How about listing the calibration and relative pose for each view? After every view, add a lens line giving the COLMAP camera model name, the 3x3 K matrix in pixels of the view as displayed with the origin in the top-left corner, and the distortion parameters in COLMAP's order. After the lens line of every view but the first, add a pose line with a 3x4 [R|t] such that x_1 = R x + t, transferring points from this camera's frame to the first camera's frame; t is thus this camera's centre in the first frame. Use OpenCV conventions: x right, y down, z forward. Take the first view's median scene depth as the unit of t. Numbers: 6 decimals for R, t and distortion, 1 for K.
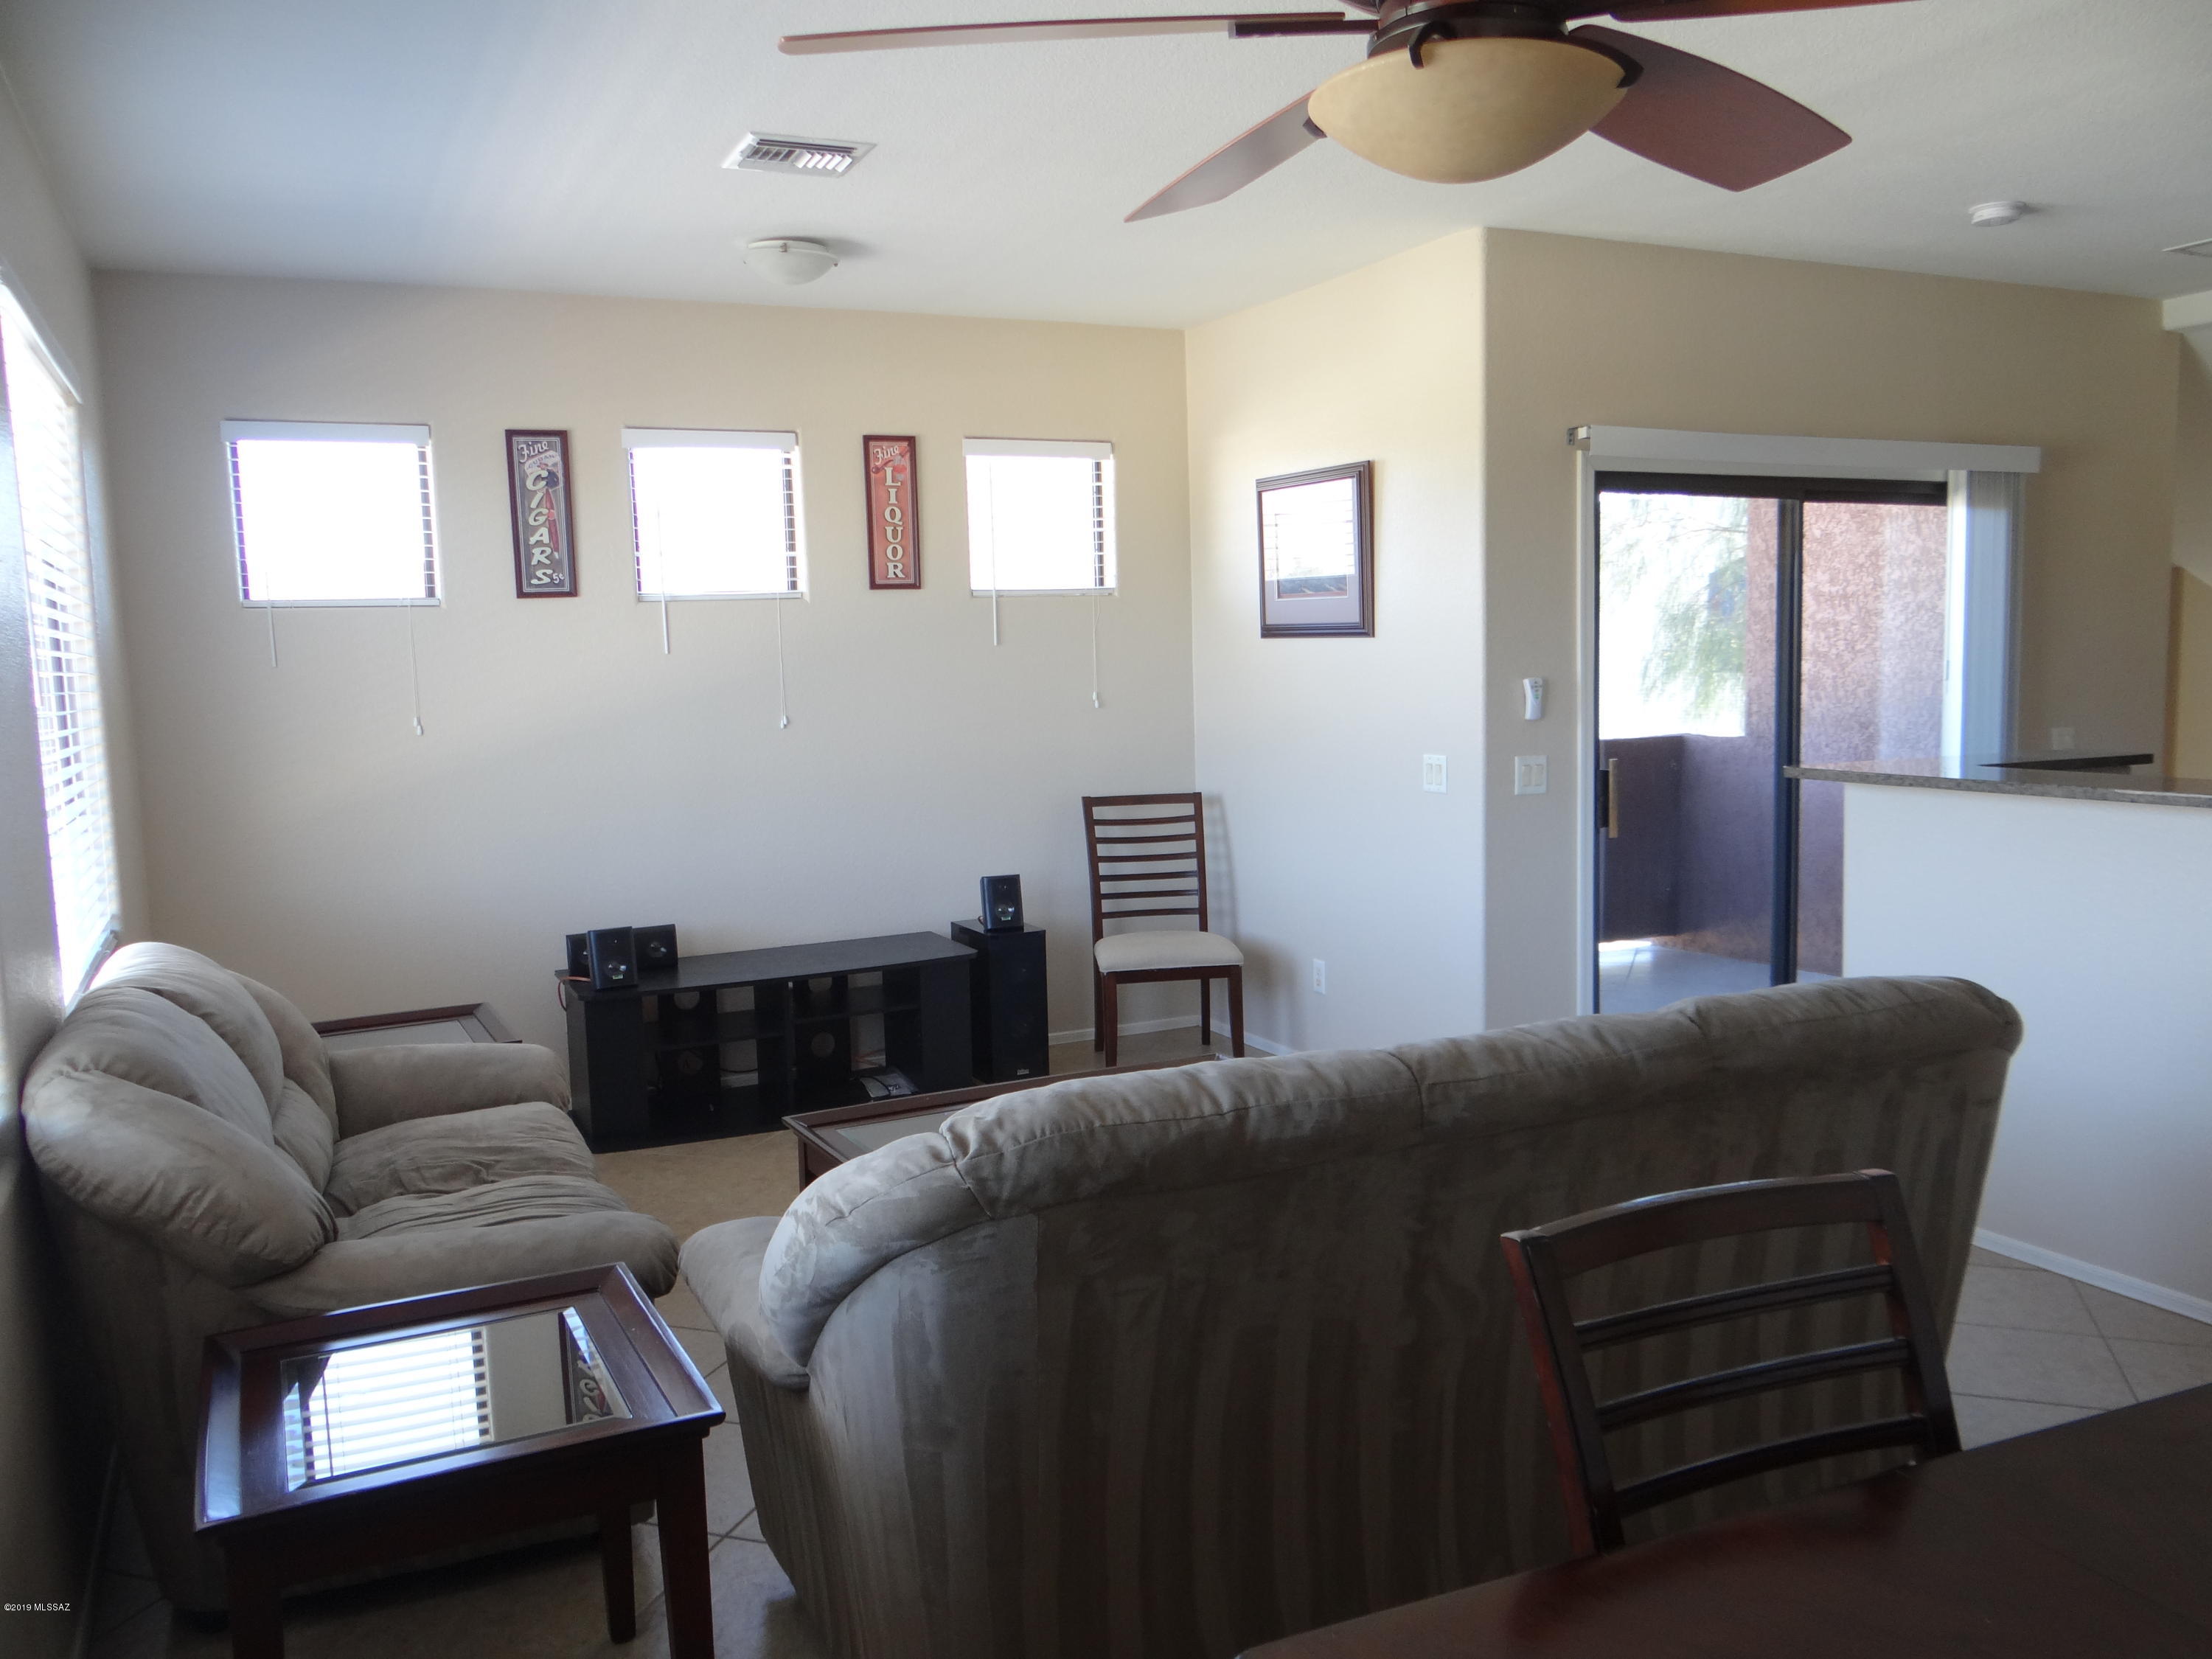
lens RADIAL K [[1745.4, 0, 1098.0], [0, 1745.4, 807.4], [0, 0, 1]] dist [-0.009041, -0.007030]
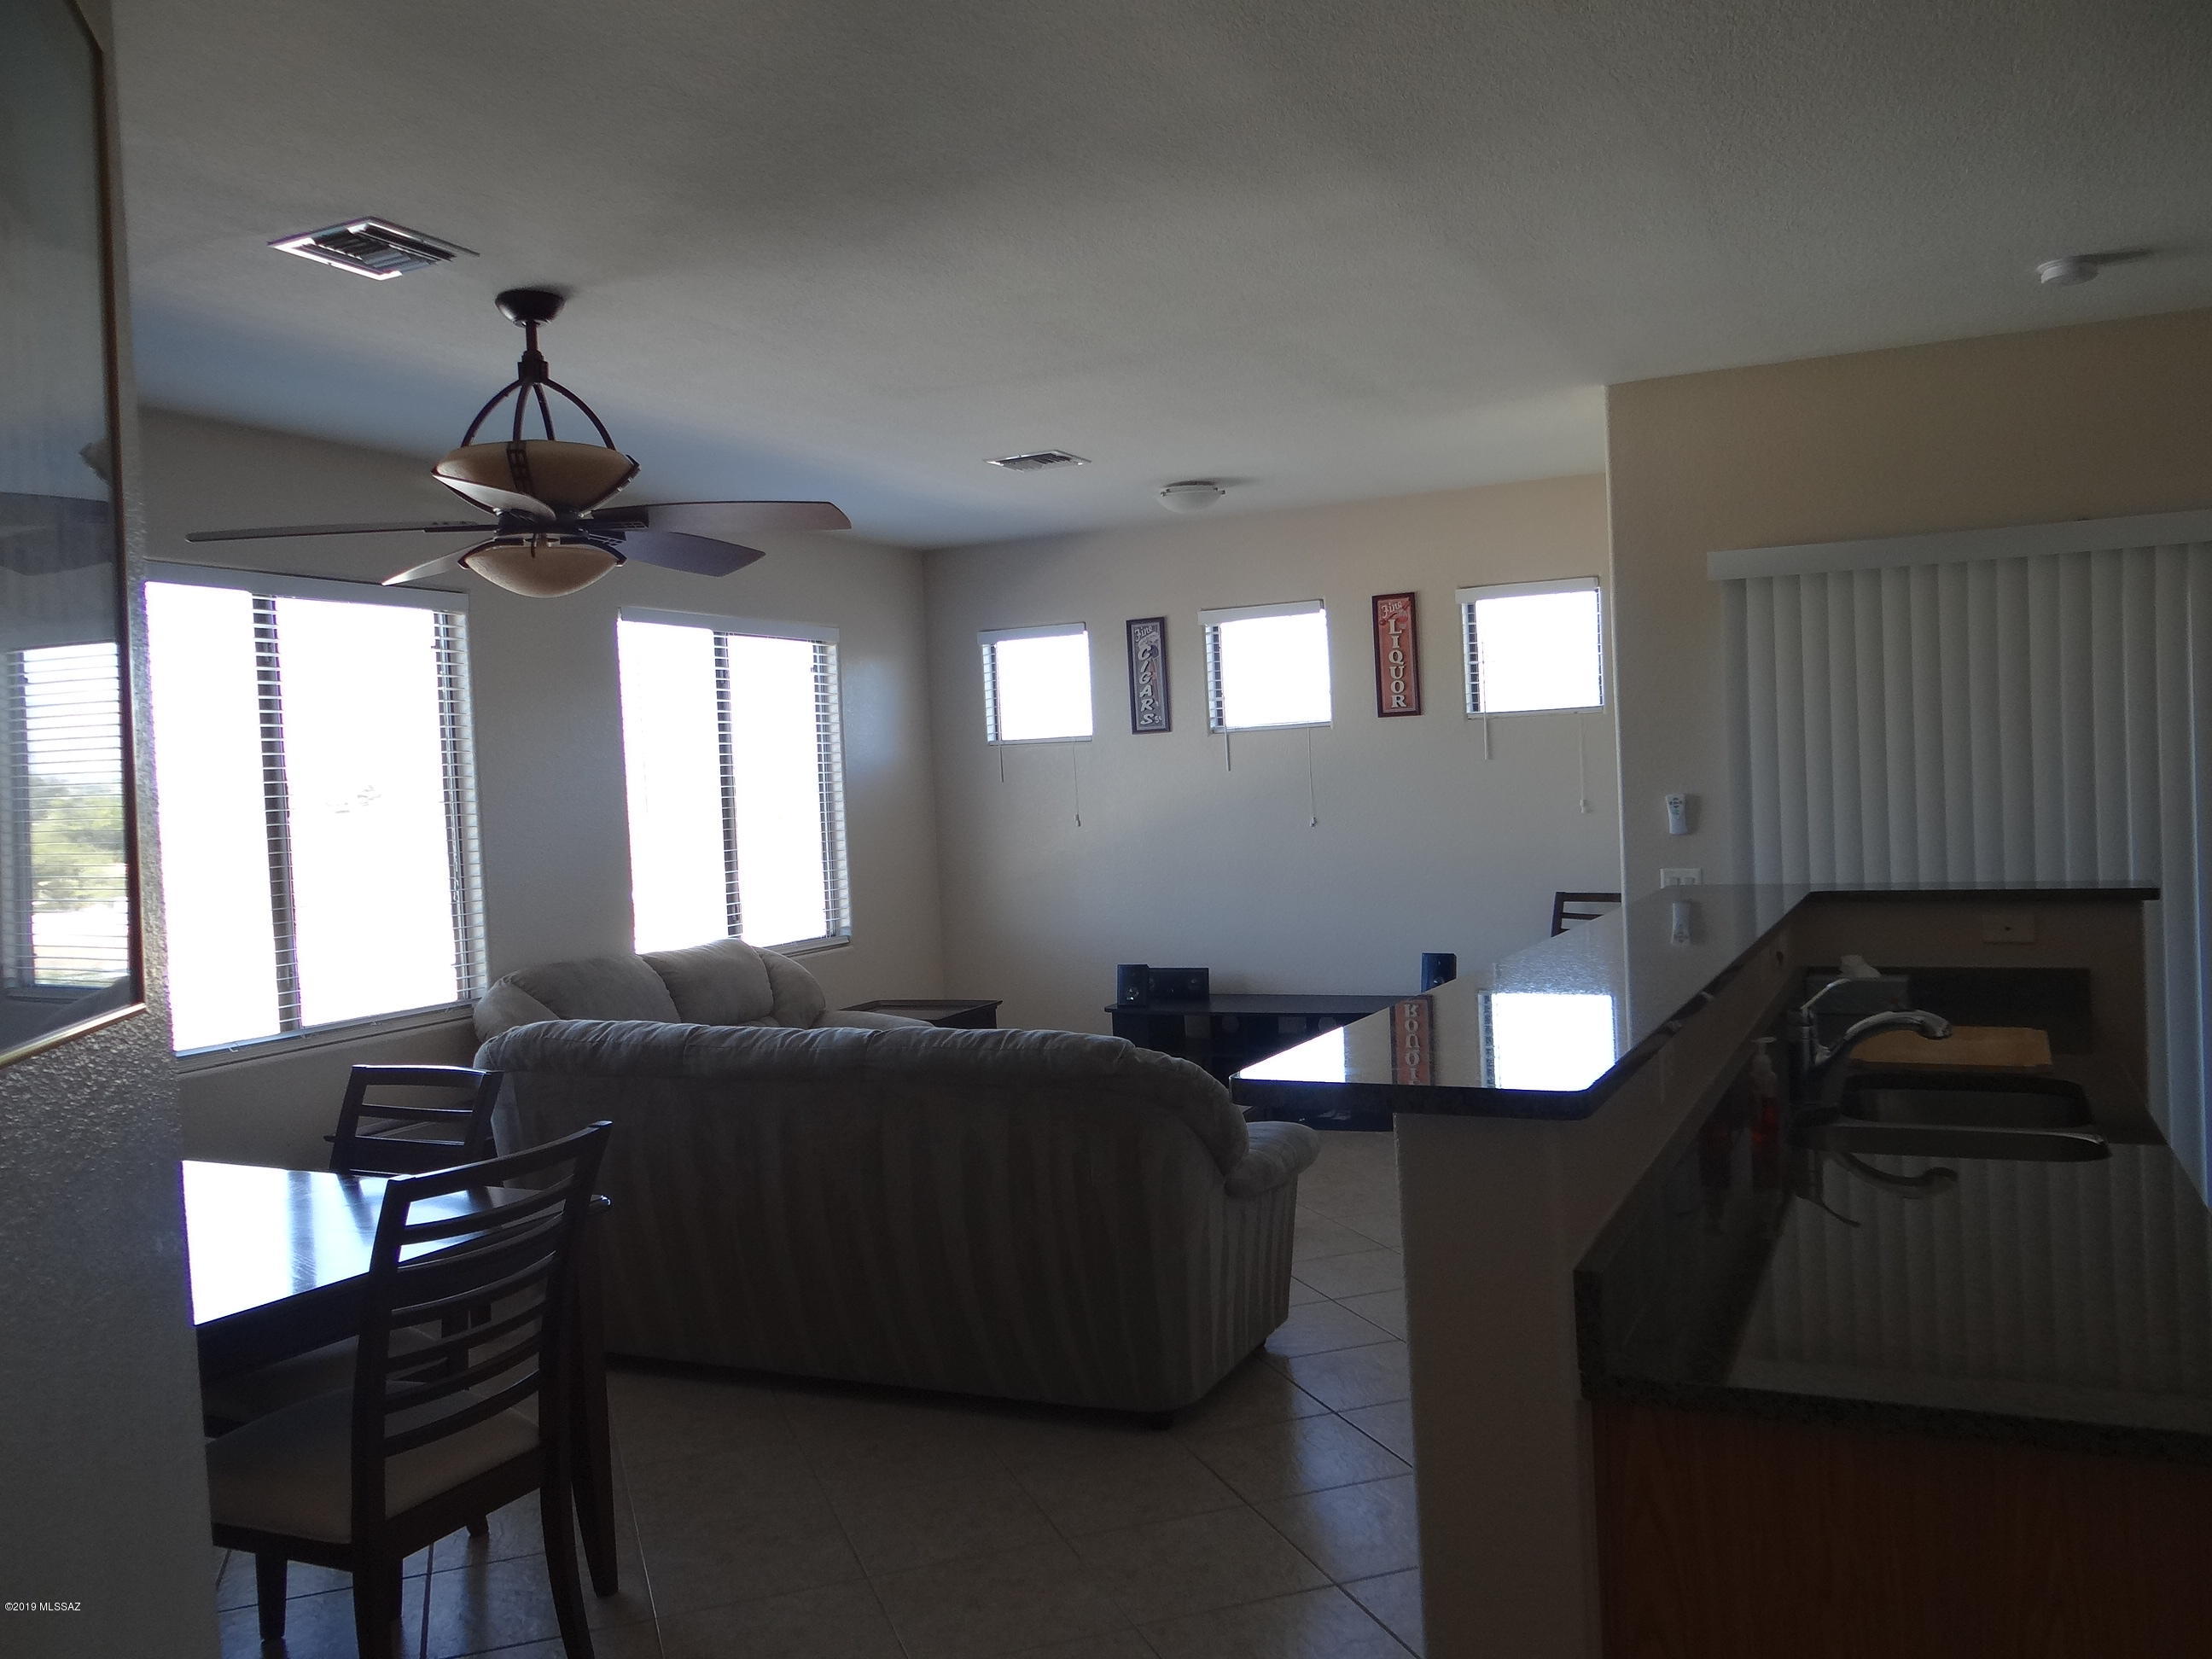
lens RADIAL K [[1756.8, 0, 1095.4], [0, 1756.8, 801.2], [0, 0, 1]] dist [-0.001132, -0.004770]
pose [[0.619378, 0.008507, -0.785047, 0.736284], [-0.049998, 0.998339, -0.028629, -0.018122], [0.783499, 0.056983, 0.618775, 0.061209]]
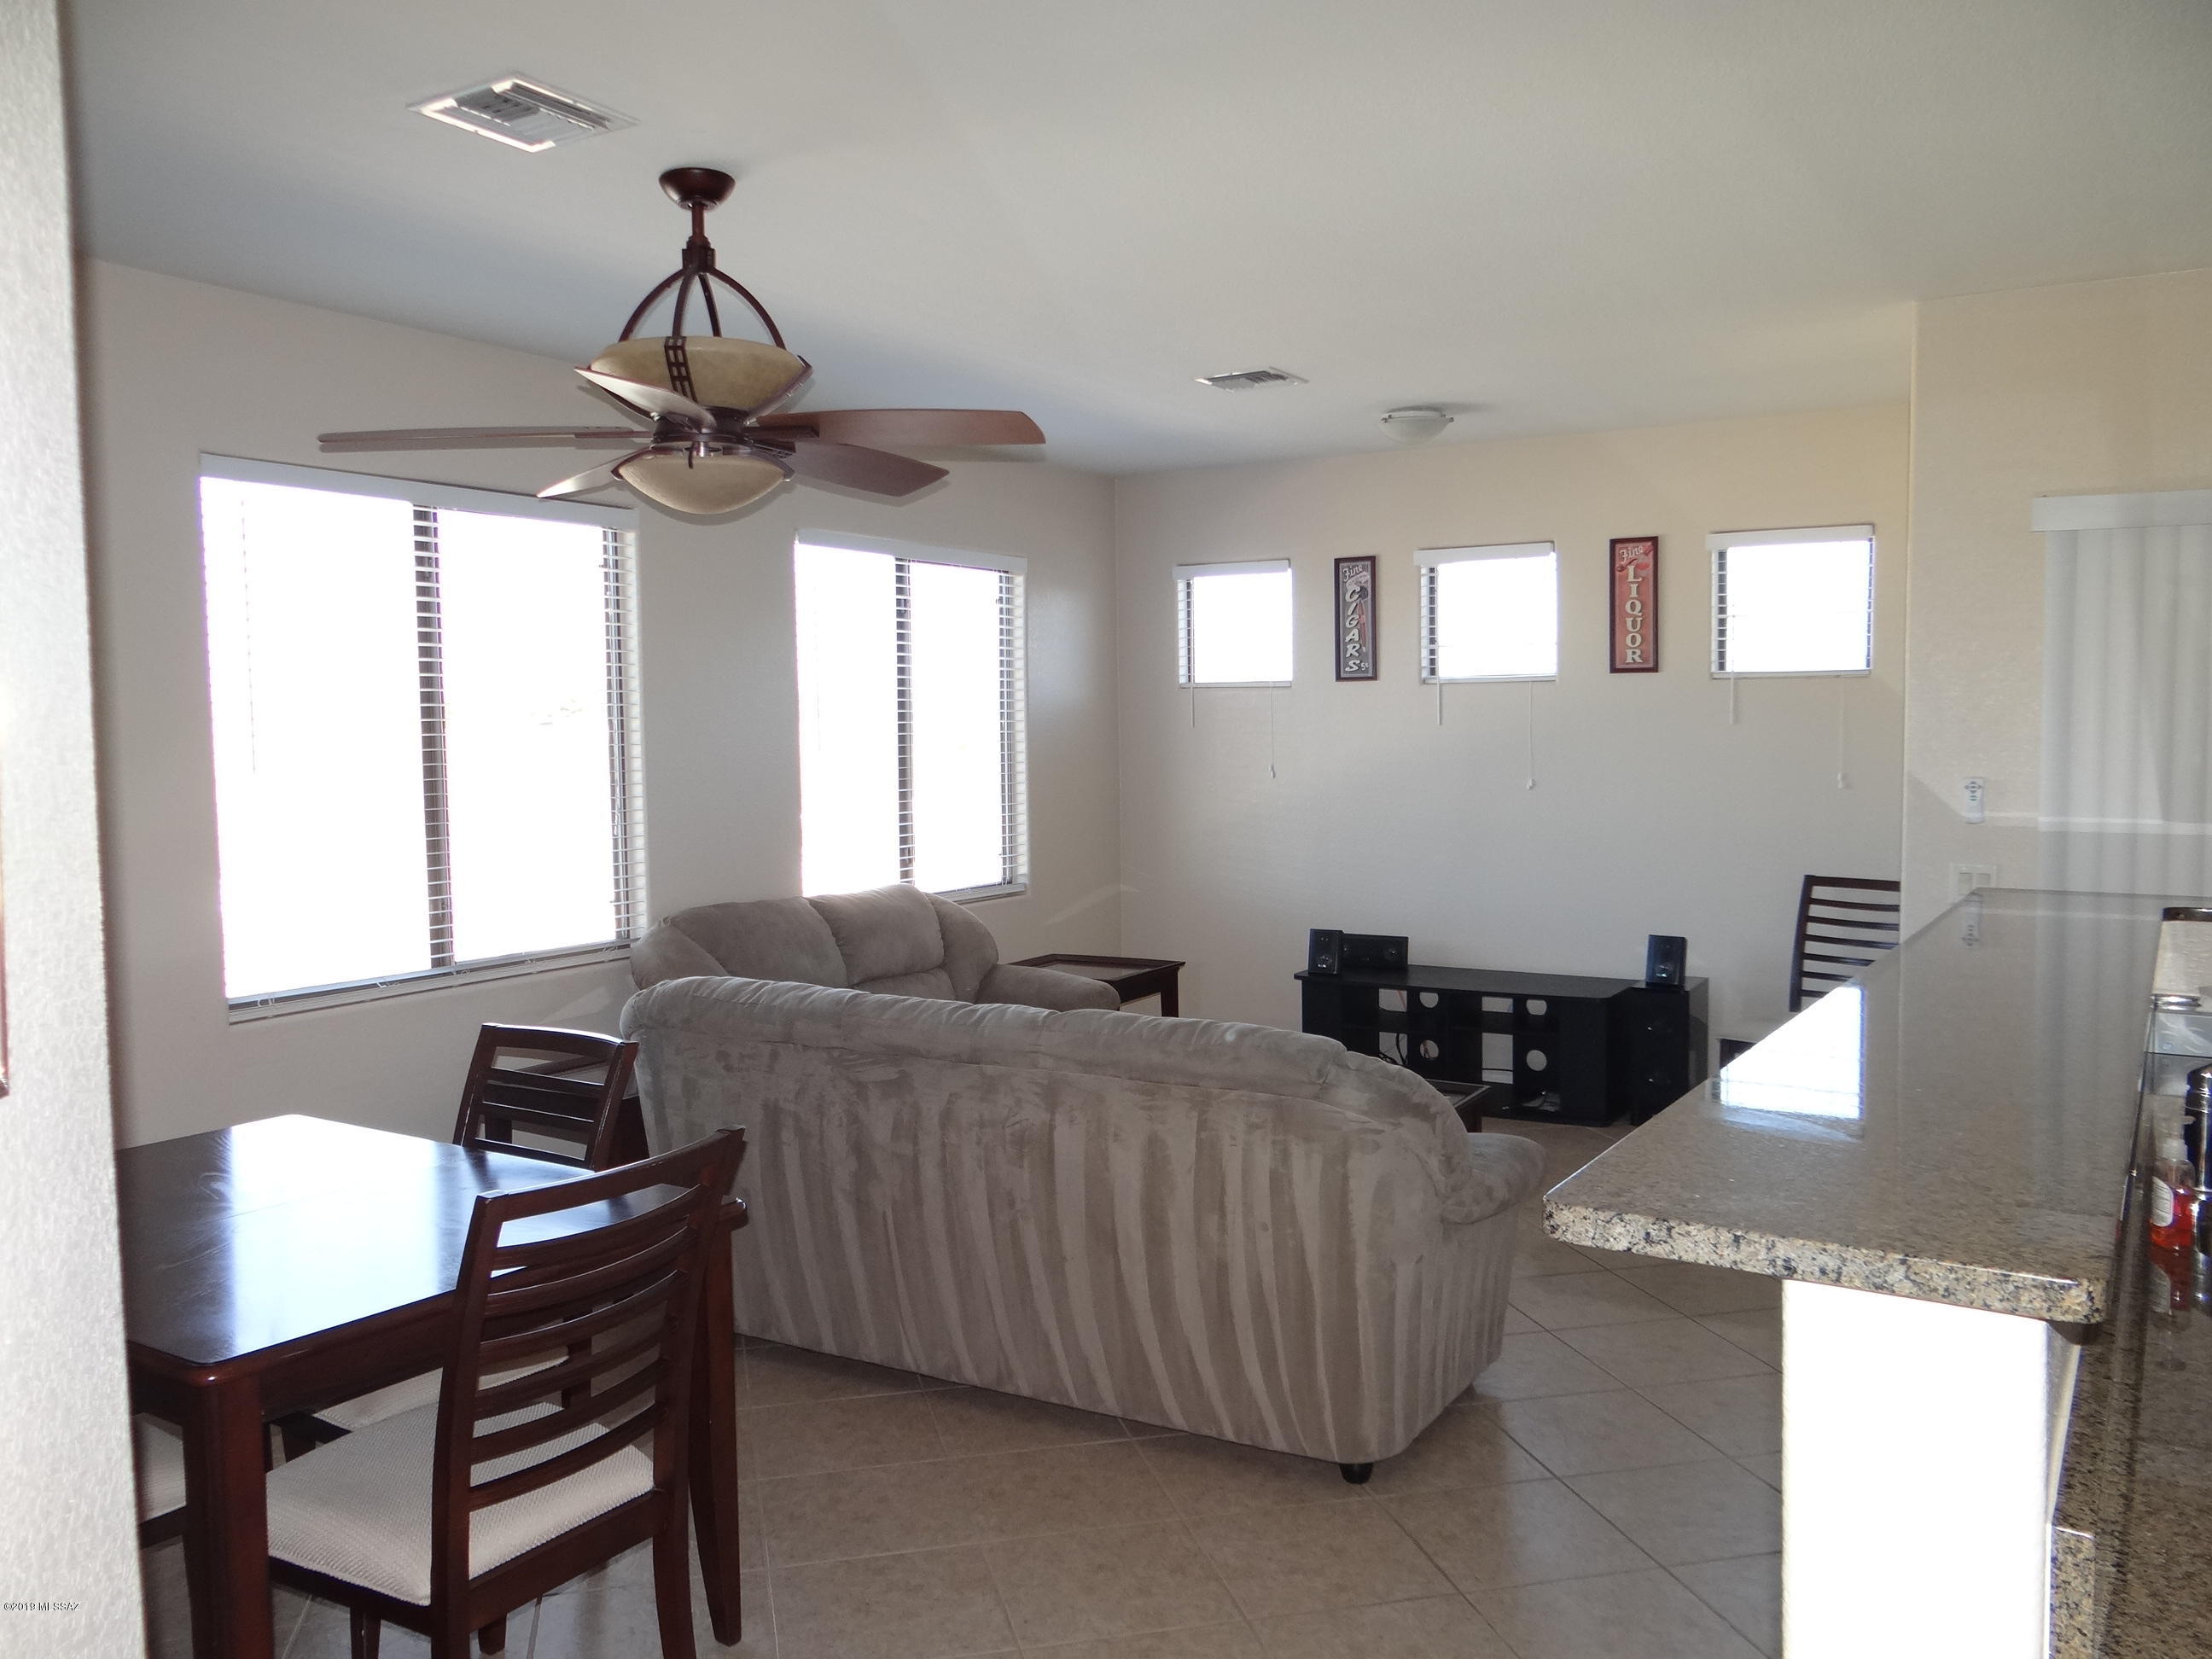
lens RADIAL K [[1749.5, 0, 1095.3], [0, 1749.5, 807.0], [0, 0, 1]] dist [-0.012474, -0.002275]
pose [[0.535209, 0.064543, -0.842250, 0.658803], [-0.090565, 0.995714, 0.018753, -0.028264], [0.839851, 0.066242, 0.538760, 0.105329]]
